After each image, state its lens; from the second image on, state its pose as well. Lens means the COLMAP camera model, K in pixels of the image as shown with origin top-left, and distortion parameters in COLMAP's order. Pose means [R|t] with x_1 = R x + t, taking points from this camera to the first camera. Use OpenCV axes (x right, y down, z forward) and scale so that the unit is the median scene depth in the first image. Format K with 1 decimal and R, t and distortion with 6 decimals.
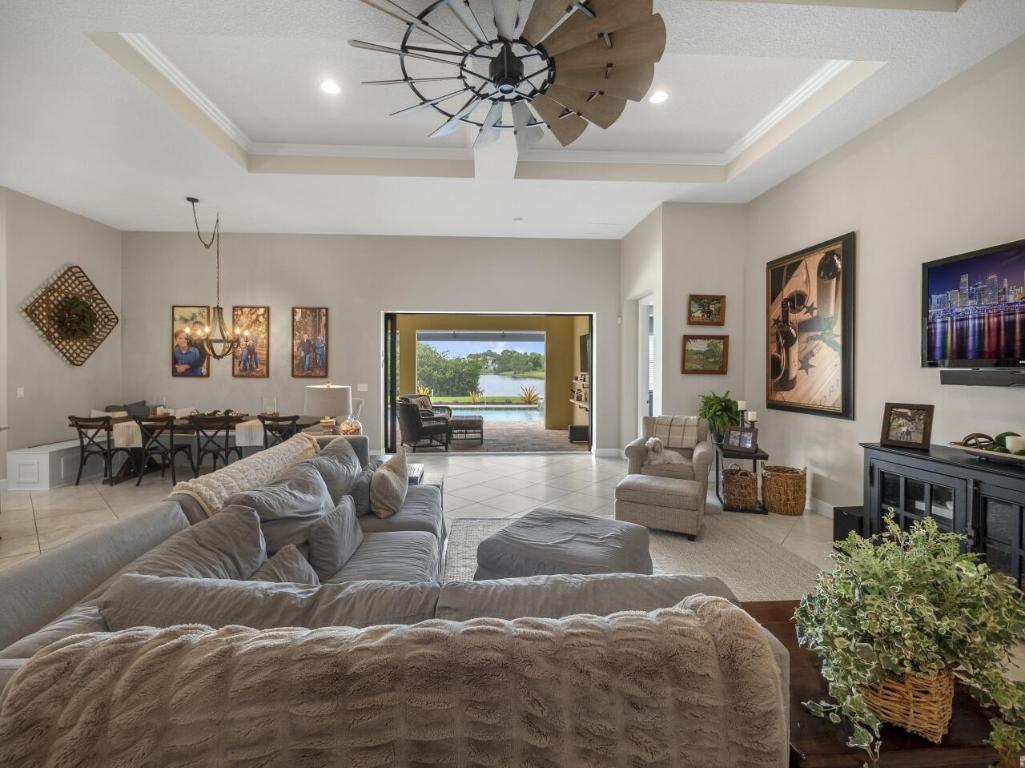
lens RADIAL K [[446.3, 0, 505.3], [0, 446.3, 370.5], [0, 0, 1]] dist [-0.003547, 0.001534]
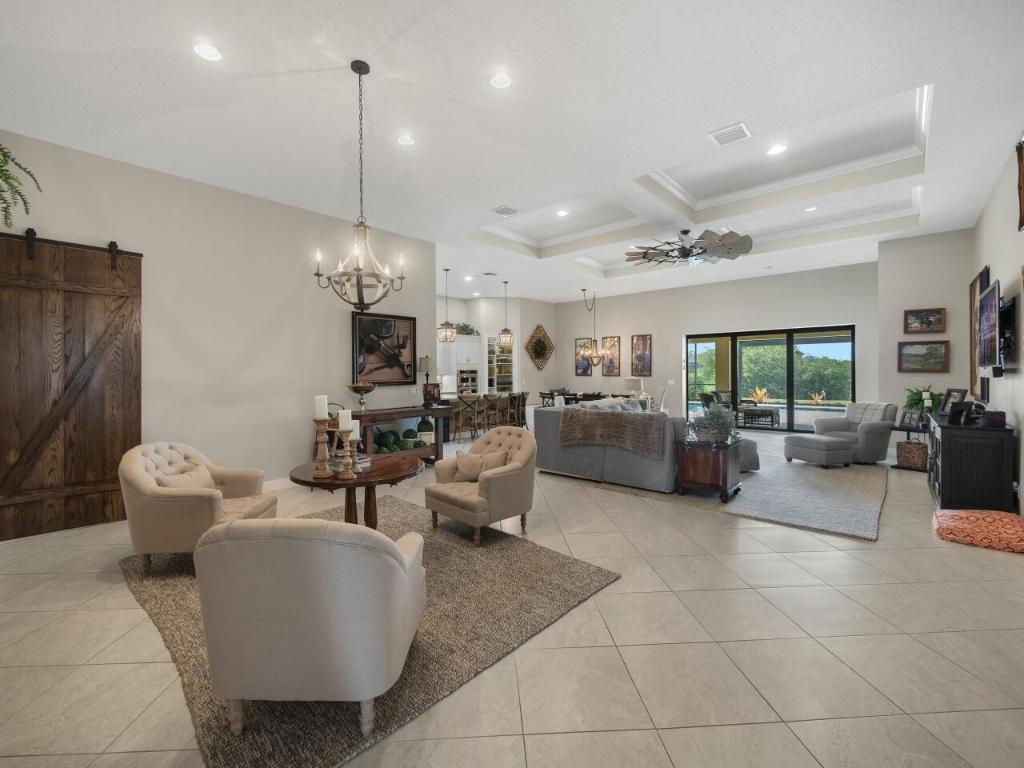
lens RADIAL K [[445.9, 0, 507.6], [0, 445.9, 375.2], [0, 0, 1]] dist [-0.003547, 0.001534]
pose [[0.707507, -0.001514, -0.706704, 0.463906], [0.003145, 0.999995, 0.001007, 0.010069], [0.706699, -0.002935, 0.707508, -0.651051]]
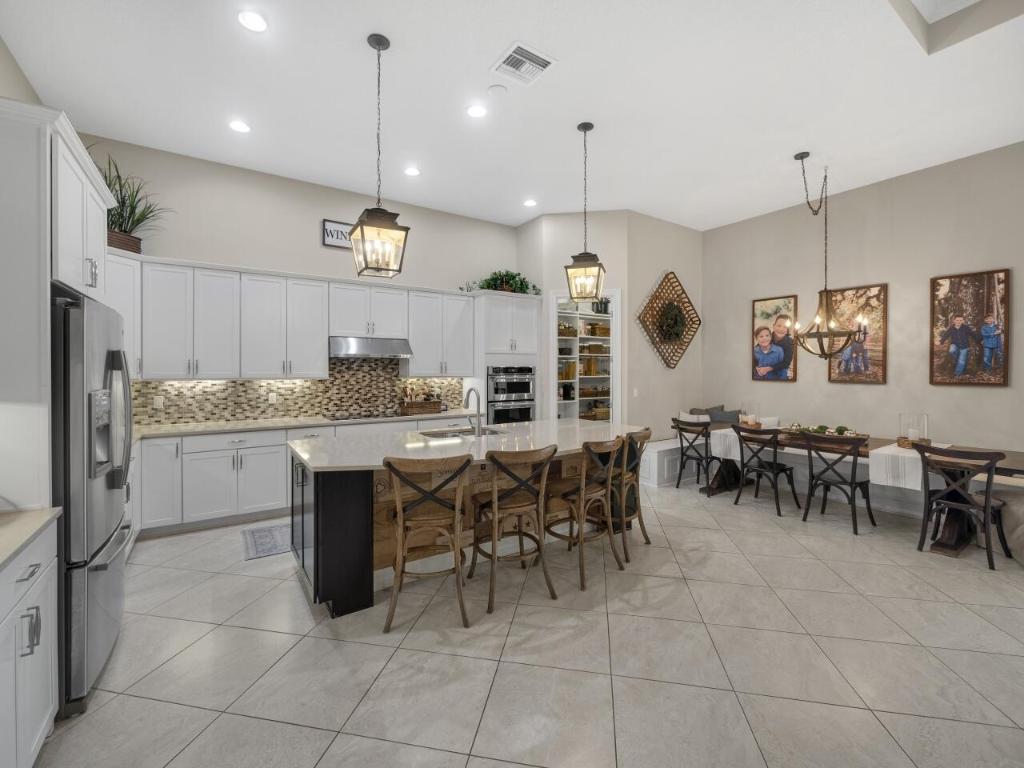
lens RADIAL K [[436.5, 0, 503.6], [0, 436.5, 371.5], [0, 0, 1]] dist [-0.010207, 0.001232]
pose [[0.505534, 0.001087, -0.862806, -0.278432], [-0.005977, 0.999980, -0.002242, 0.001585], [0.862786, 0.006290, 0.505530, 0.147612]]
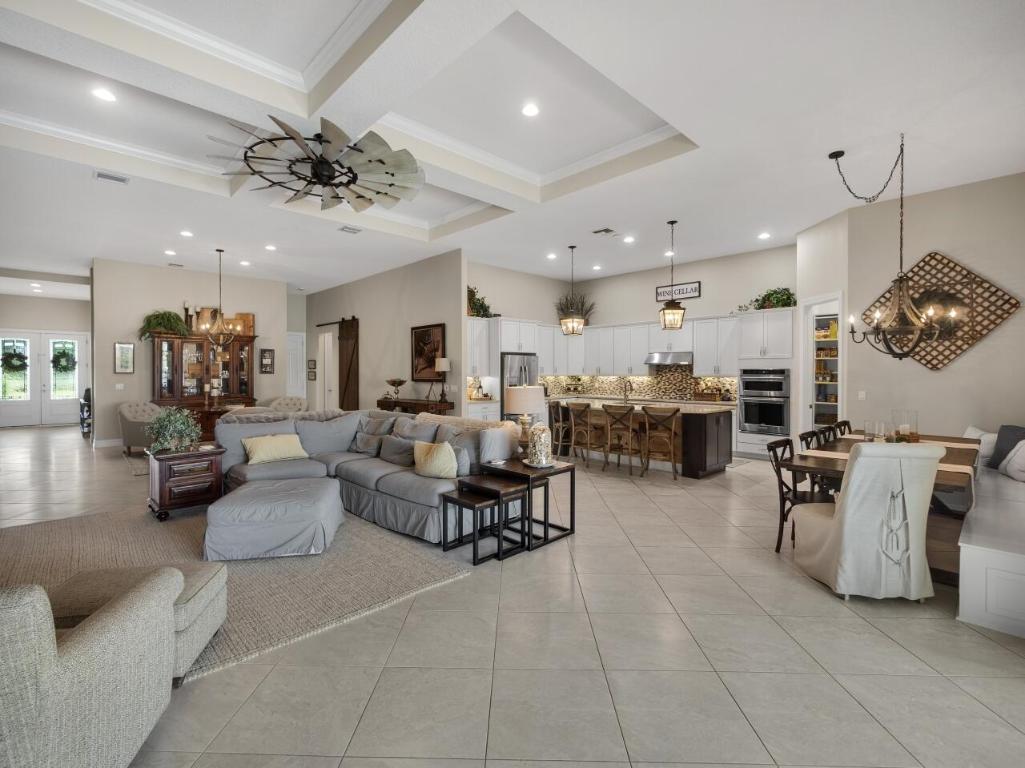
lens RADIAL K [[474.0, 0, 511.6], [0, 474.0, 380.3], [0, 0, 1]] dist [0.005346, -0.000412]
pose [[-0.760363, 0.009872, -0.649423, 0.238639], [-0.007120, 0.999698, 0.023532, -0.005671], [0.649459, 0.022517, -0.760063, 1.149282]]
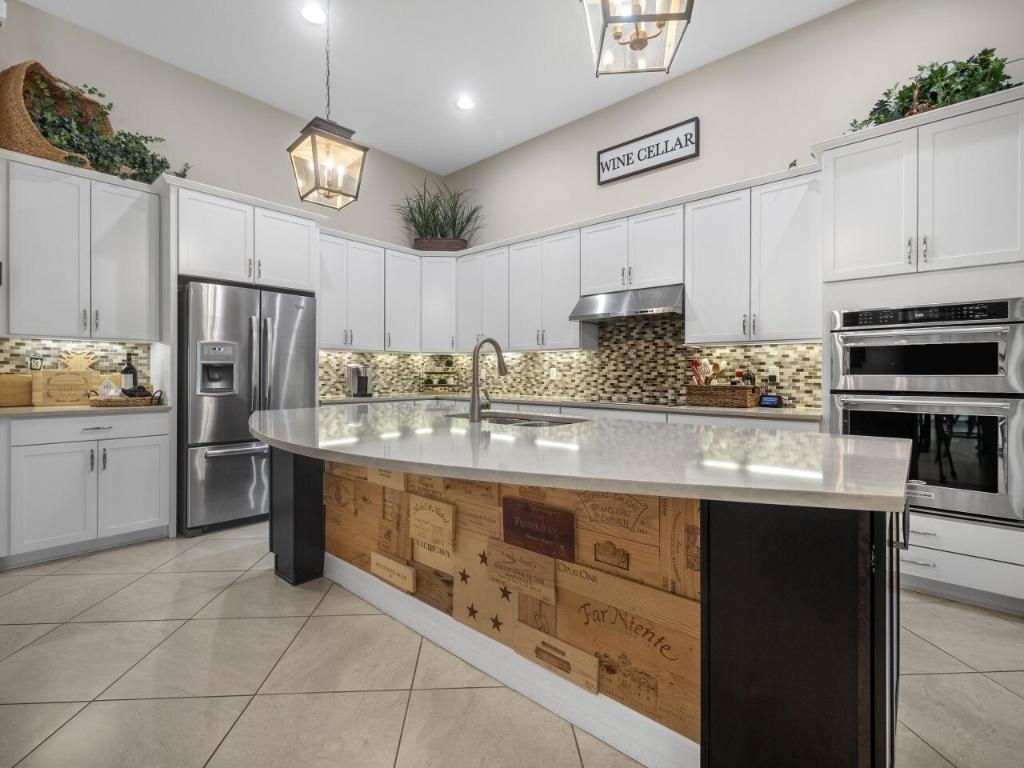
lens RADIAL K [[470.0, 0, 511.9], [0, 470.0, 376.5], [0, 0, 1]] dist [0.004171, 0.000039]
pose [[-0.704822, -0.002080, -0.709381, -0.557696], [-0.010846, 0.999910, 0.007845, 0.048212], [0.709302, 0.013223, -0.704781, 0.670136]]
